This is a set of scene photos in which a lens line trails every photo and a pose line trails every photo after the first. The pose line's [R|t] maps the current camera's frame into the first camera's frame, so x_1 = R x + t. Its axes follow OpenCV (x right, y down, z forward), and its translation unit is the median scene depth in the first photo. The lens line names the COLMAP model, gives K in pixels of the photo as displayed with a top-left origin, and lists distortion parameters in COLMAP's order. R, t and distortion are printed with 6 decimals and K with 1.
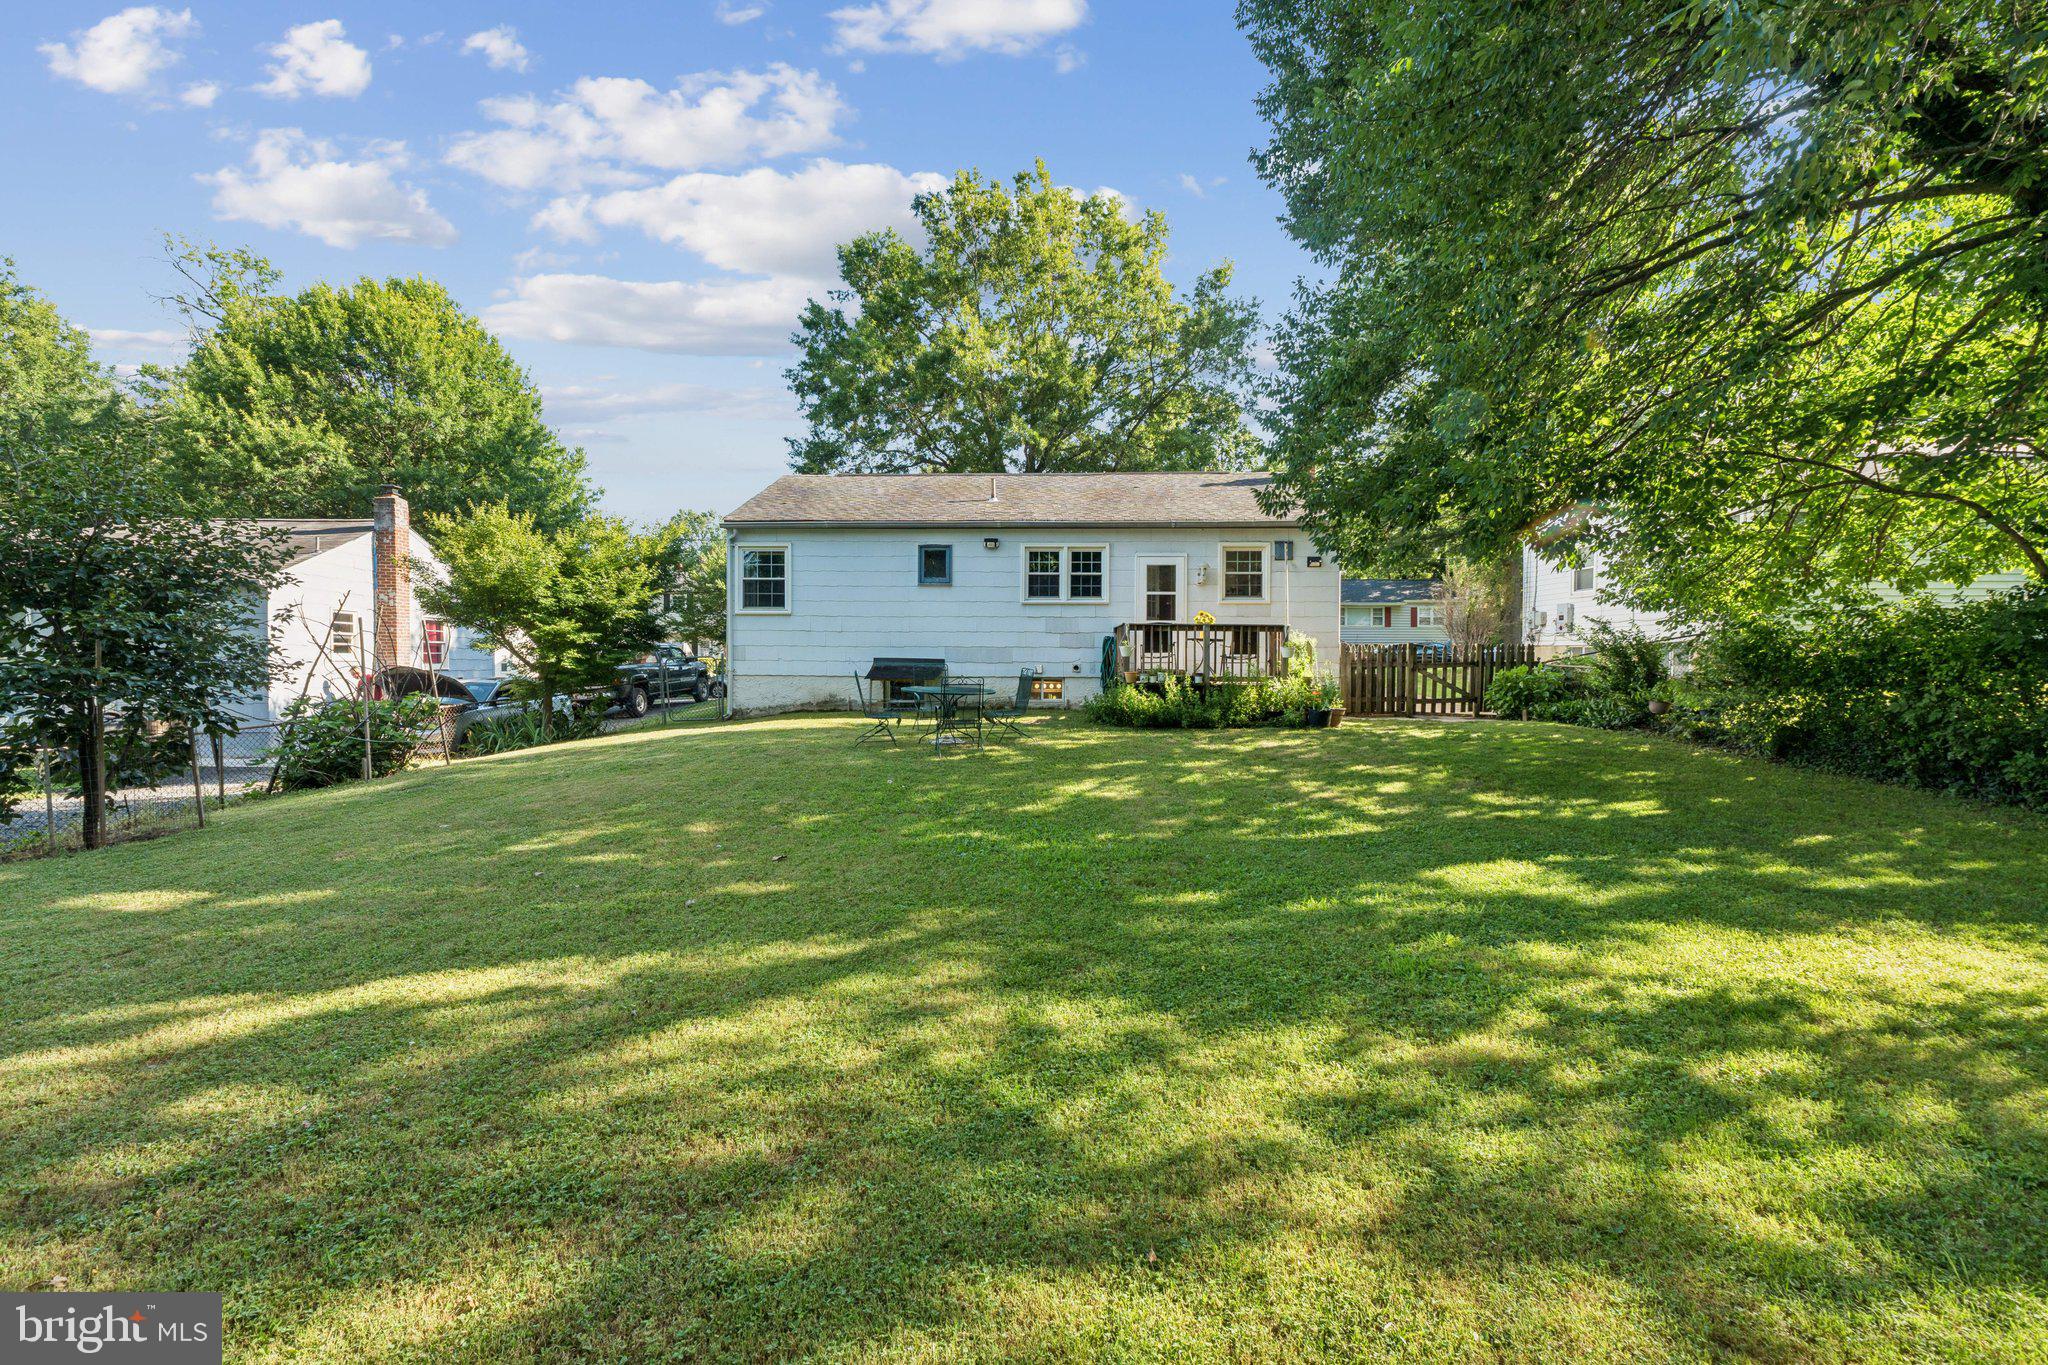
lens RADIAL K [[871.1, 0, 1015.6], [0, 871.1, 671.7], [0, 0, 1]] dist [-0.004091, -0.002358]
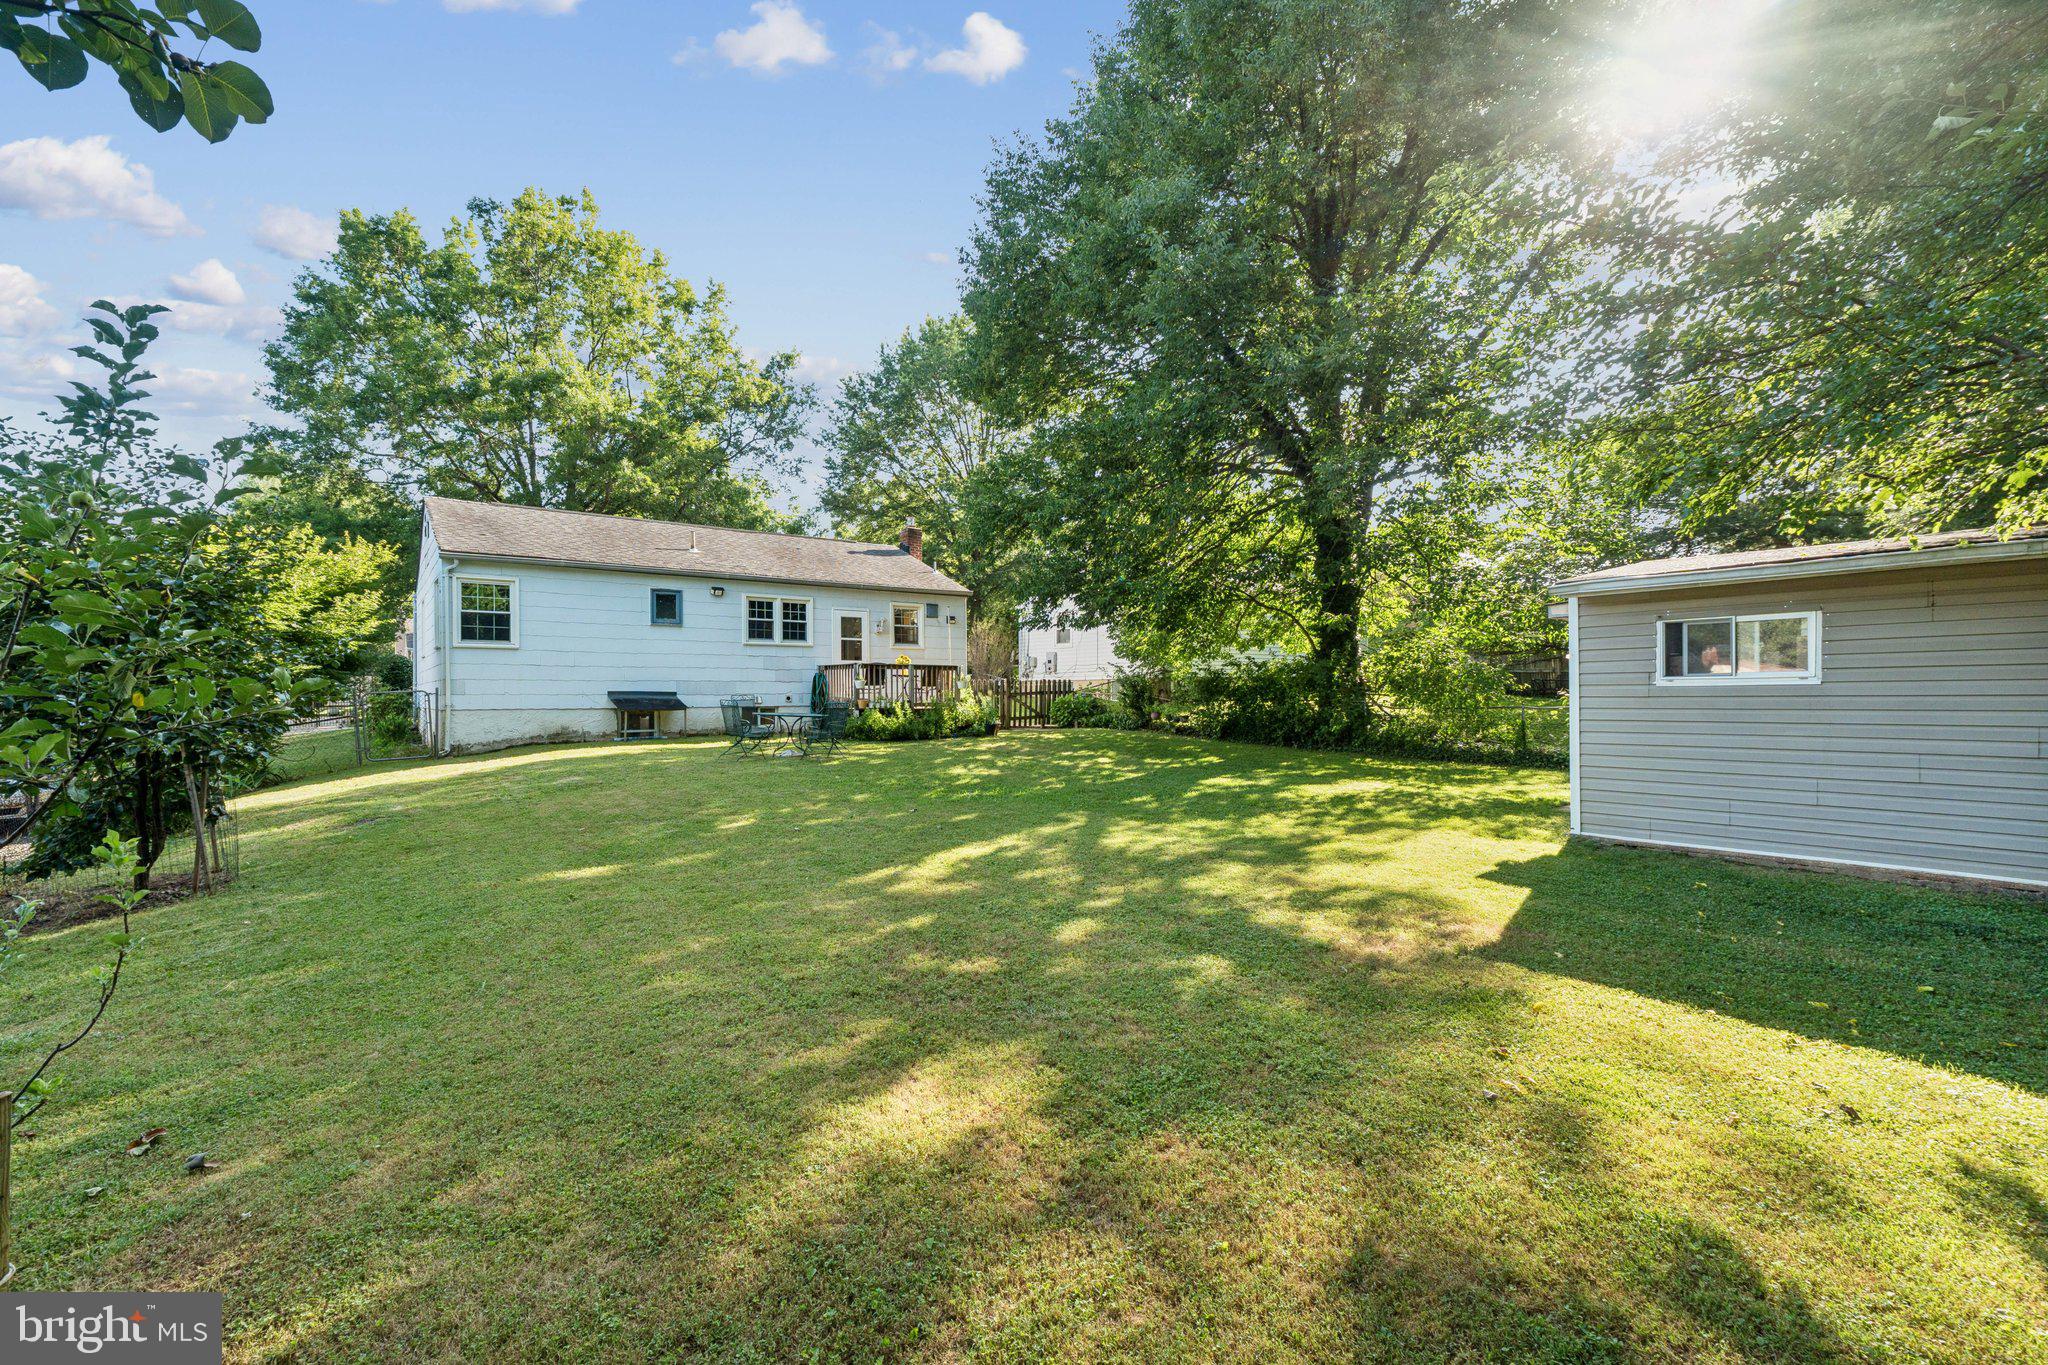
lens RADIAL K [[871.1, 0, 1035.3], [0, 871.1, 684.8], [0, 0, 1]] dist [-0.004091, -0.002358]
pose [[0.773223, -0.002156, 0.634130, -0.432708], [0.018363, 0.999651, -0.018992, 0.005924], [-0.633868, 0.026329, 0.772993, -0.154592]]
